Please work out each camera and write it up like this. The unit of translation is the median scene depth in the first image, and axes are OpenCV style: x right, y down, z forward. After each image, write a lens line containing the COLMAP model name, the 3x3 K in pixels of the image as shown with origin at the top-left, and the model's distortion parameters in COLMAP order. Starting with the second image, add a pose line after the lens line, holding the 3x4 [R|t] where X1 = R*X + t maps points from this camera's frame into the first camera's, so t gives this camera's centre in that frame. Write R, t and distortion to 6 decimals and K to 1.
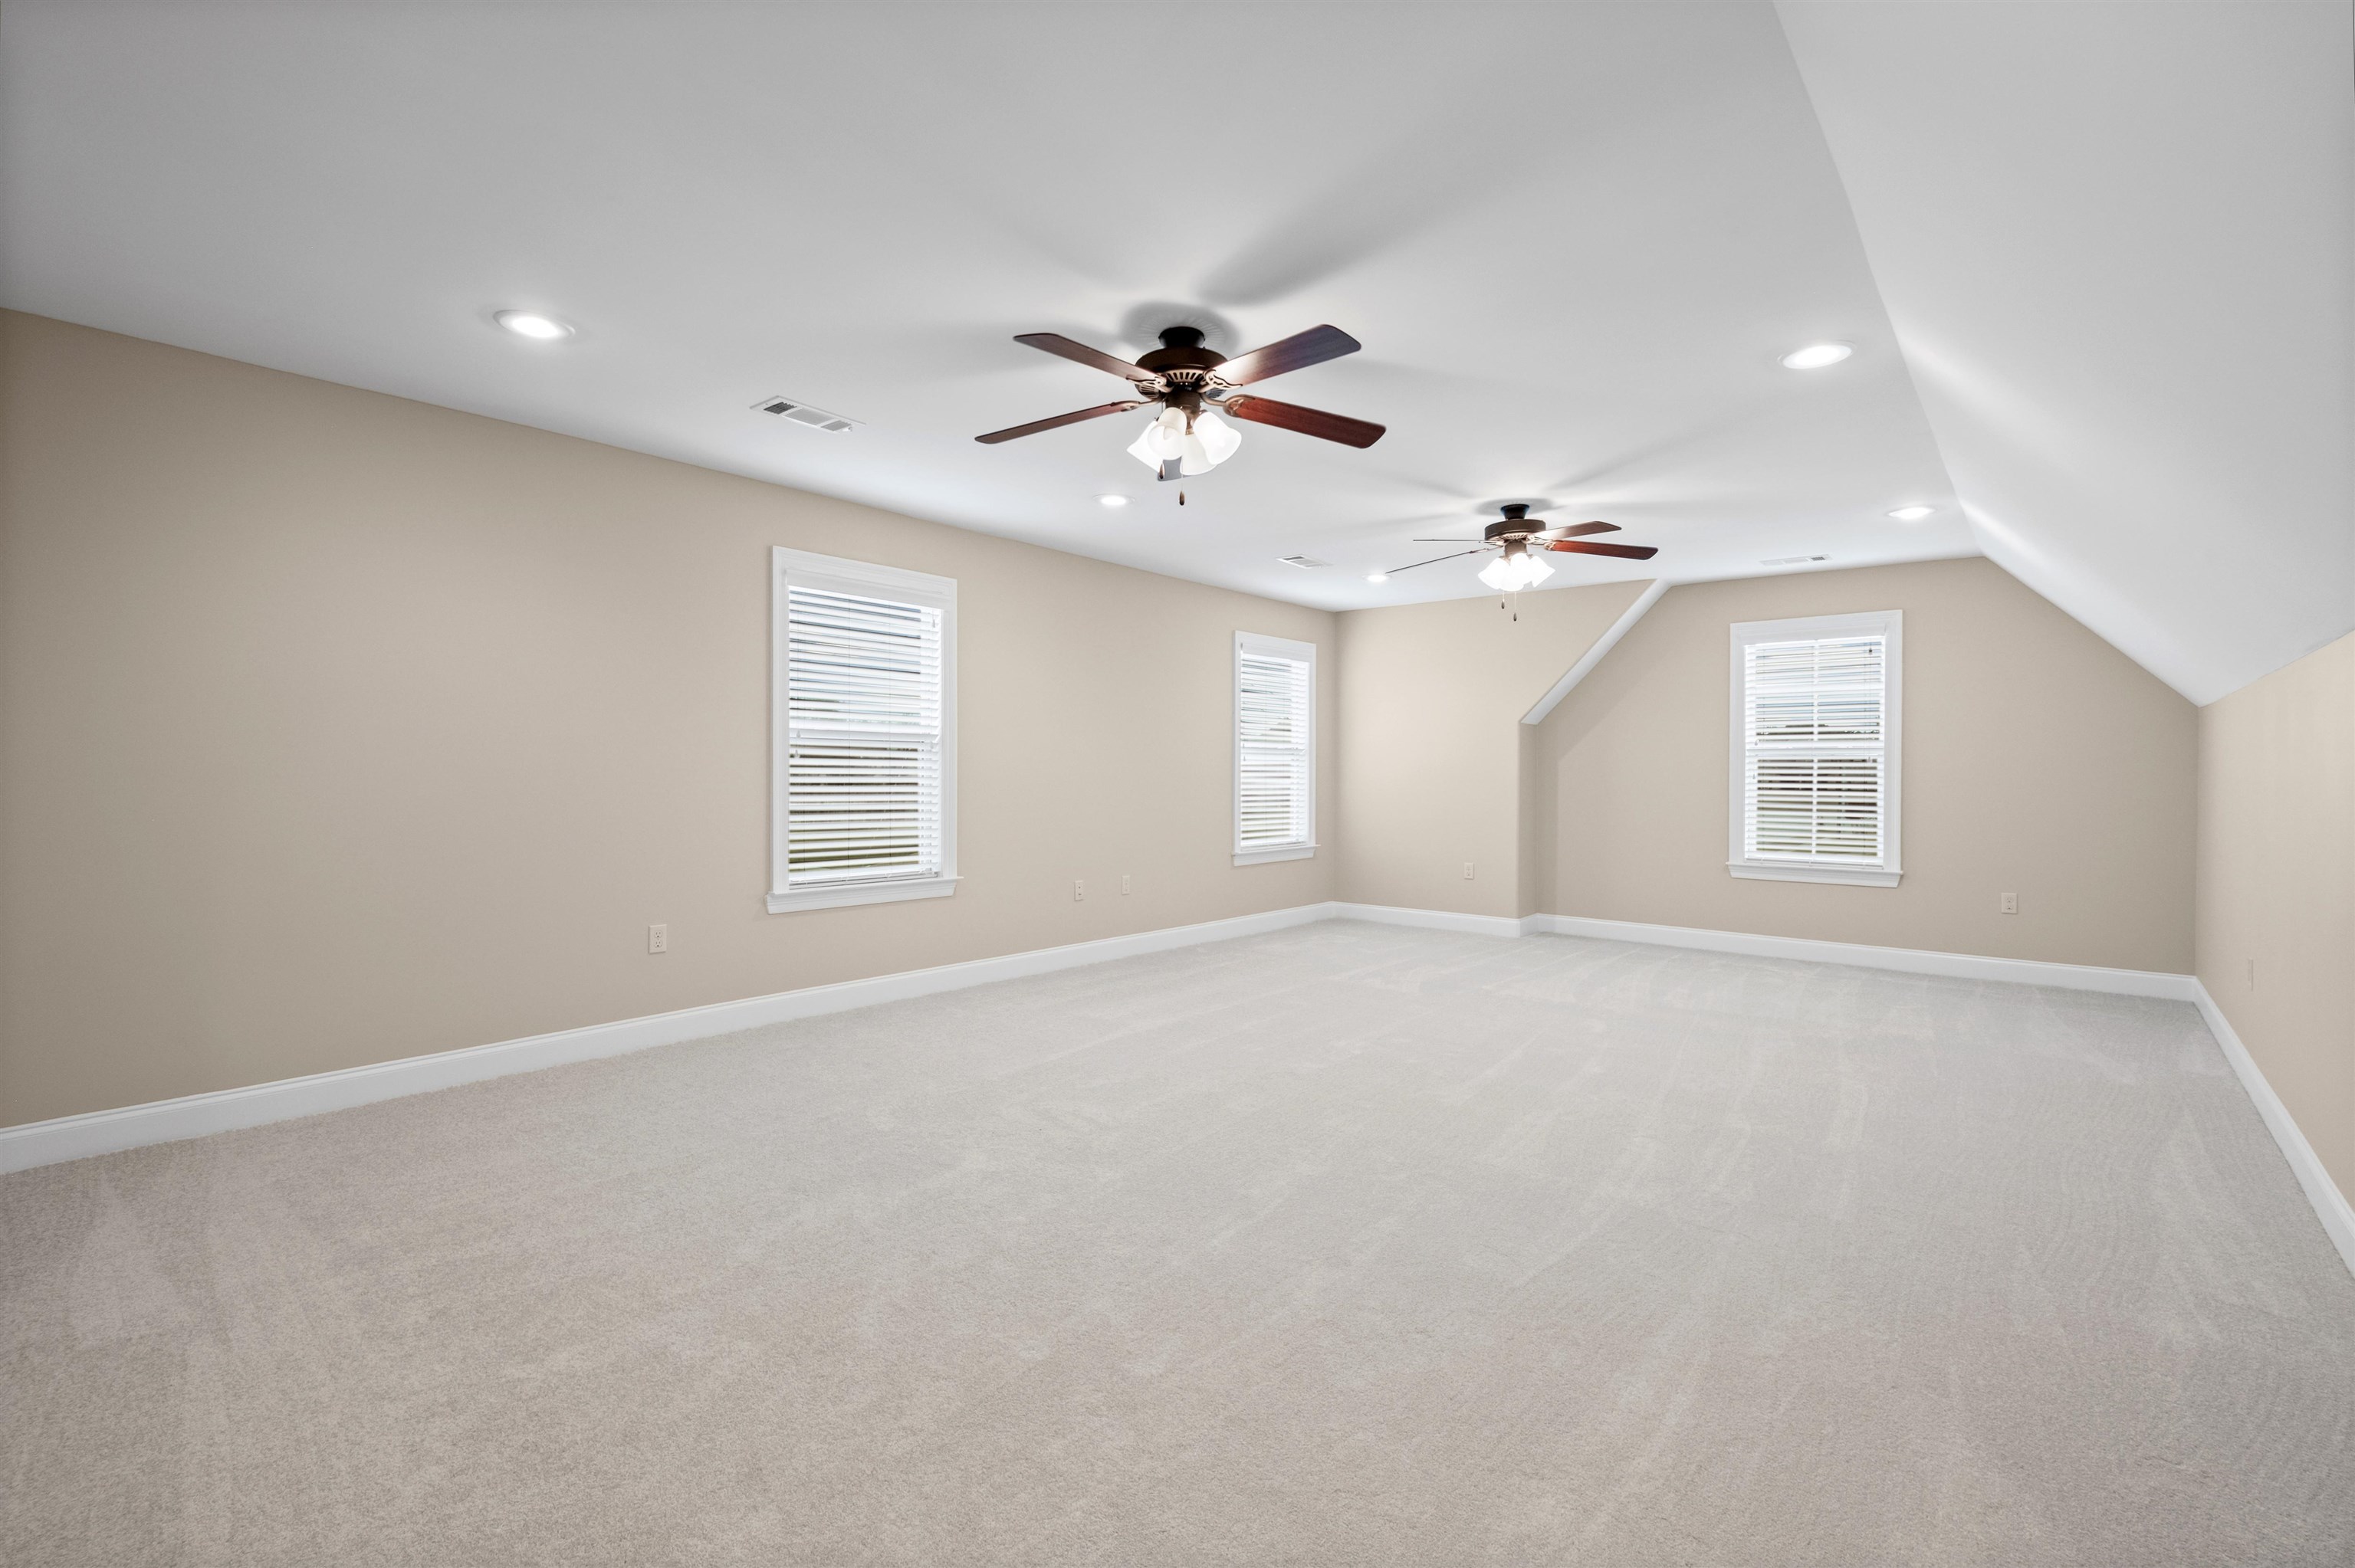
lens RADIAL K [[1038.2, 0, 1172.2], [0, 1038.2, 771.8], [0, 0, 1]] dist [0.001966, -0.001711]
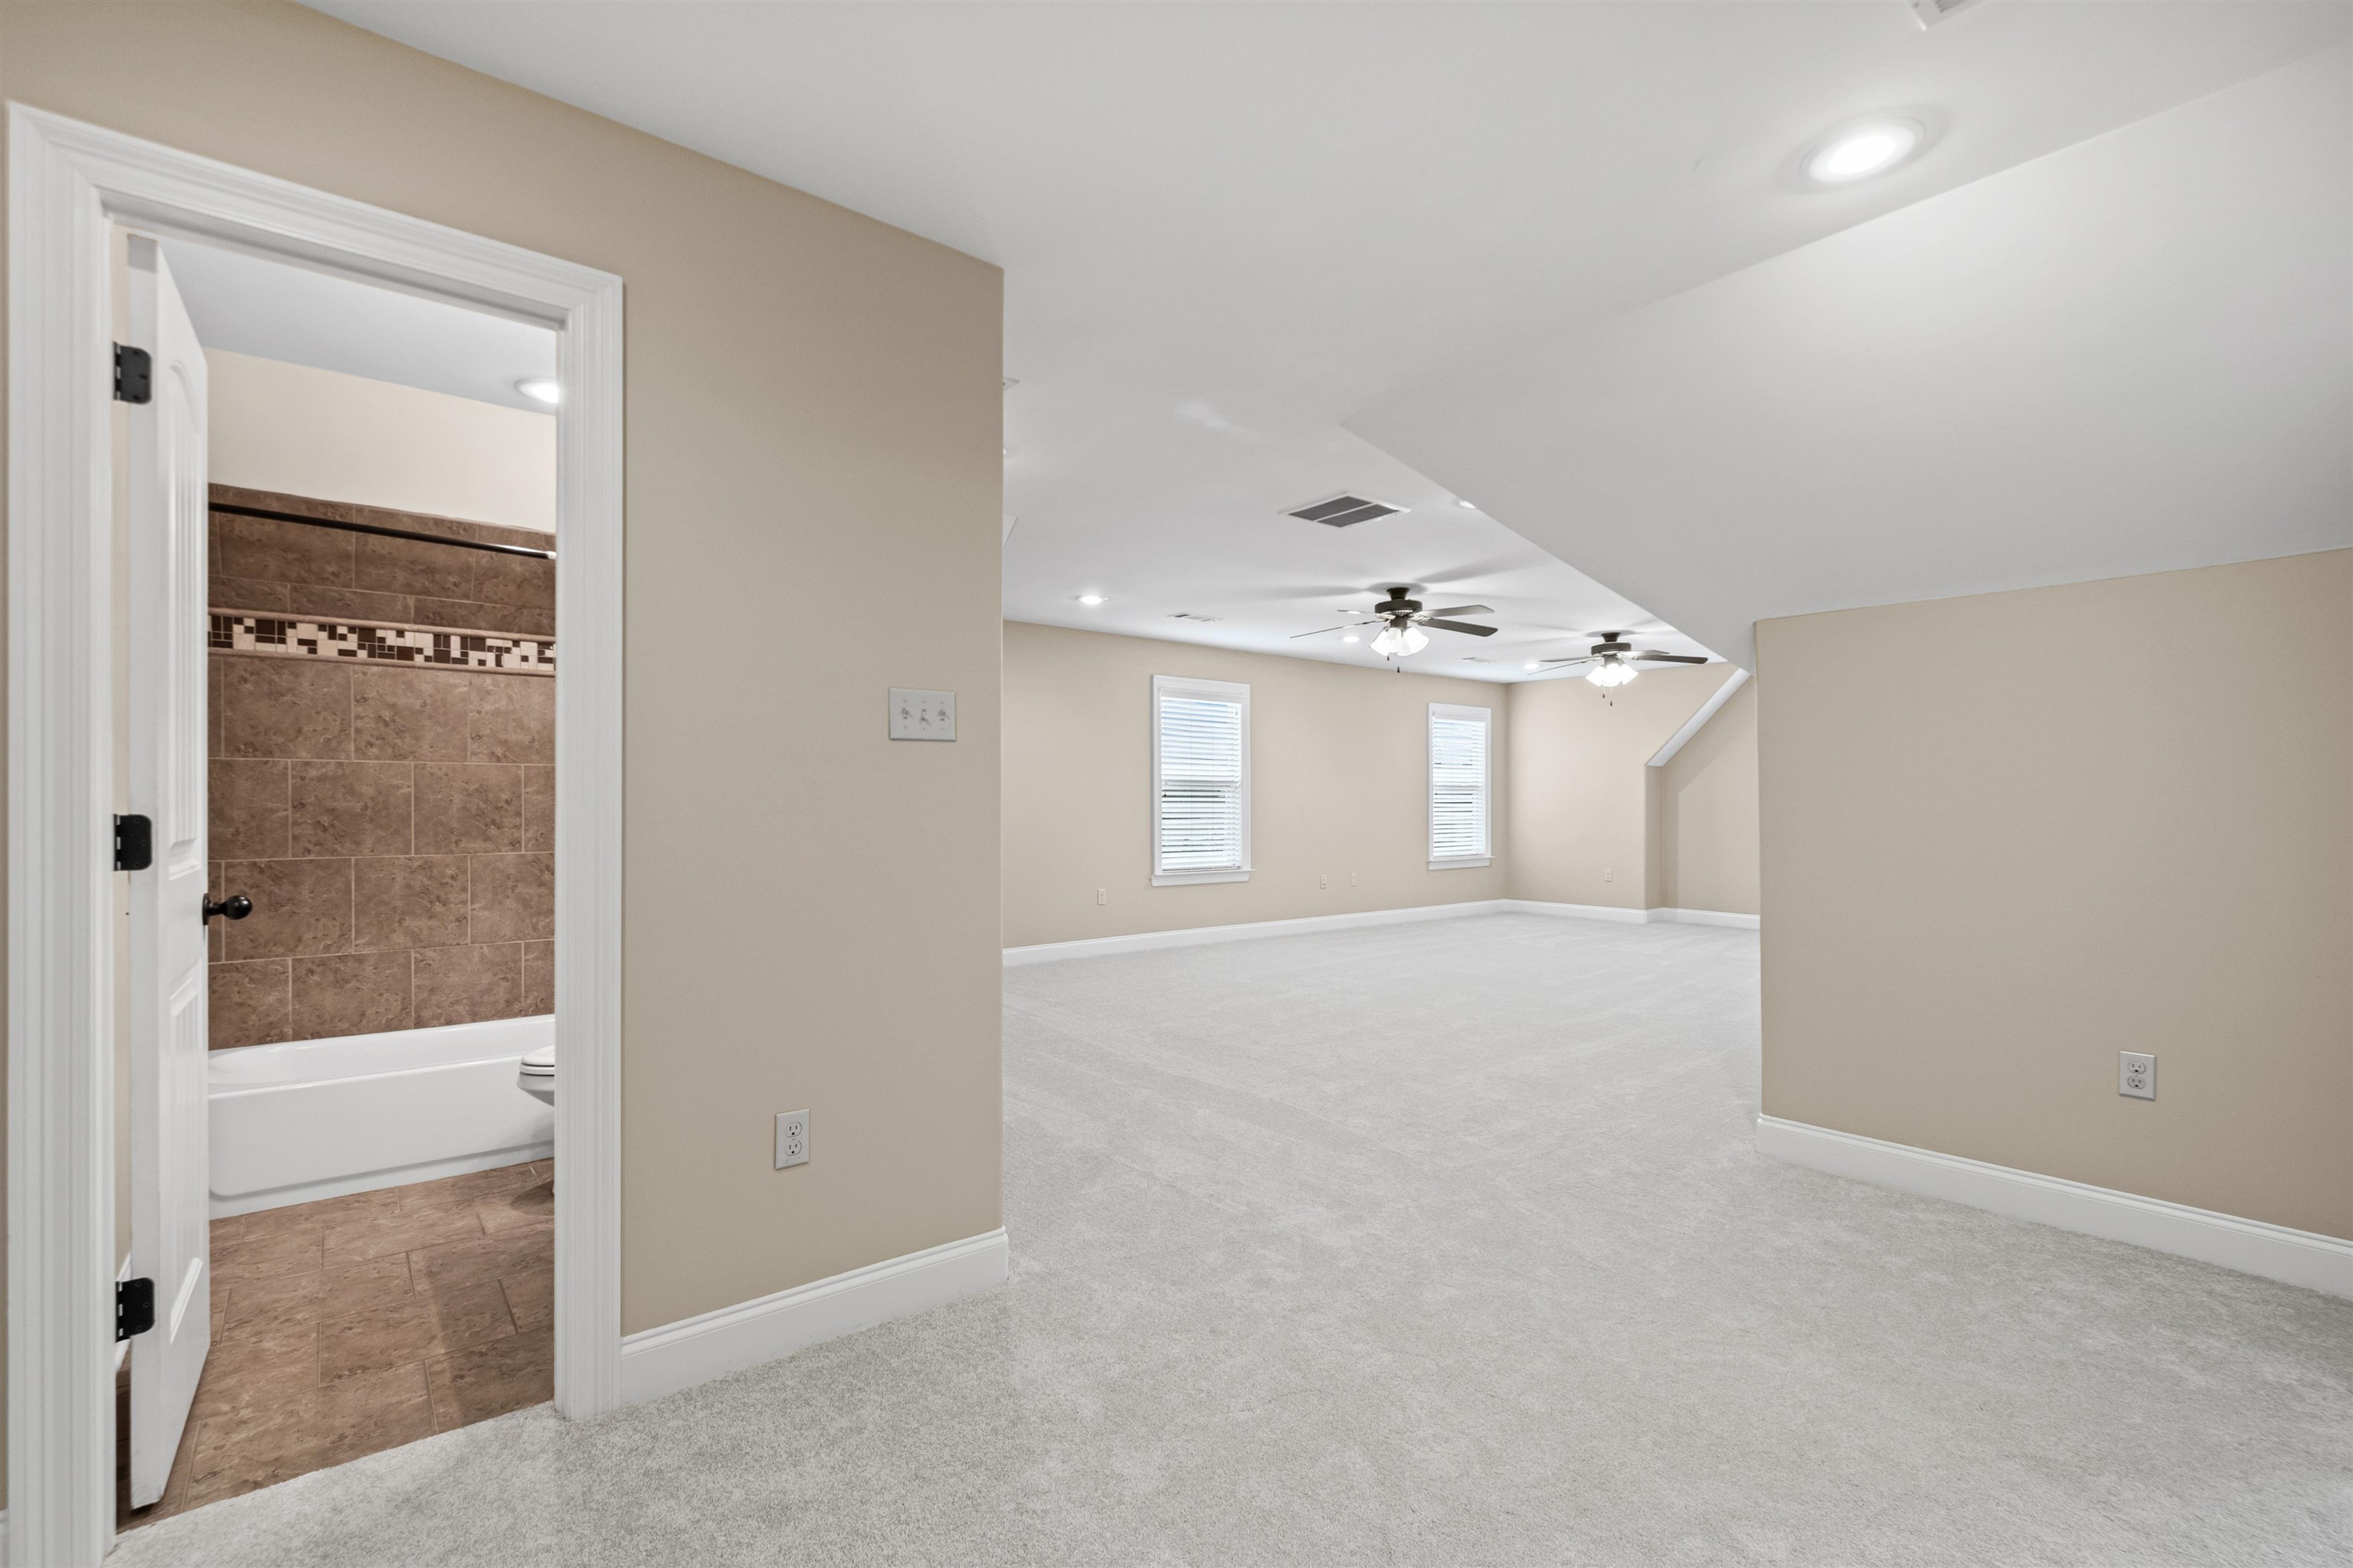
lens RADIAL K [[1037.5, 0, 1161.7], [0, 1037.5, 792.1], [0, 0, 1]] dist [0.001966, -0.001711]
pose [[0.980877, -0.006738, -0.194510, -0.027043], [0.004853, 0.999937, -0.010164, -0.002303], [0.194566, 0.009026, 0.980848, -0.554909]]
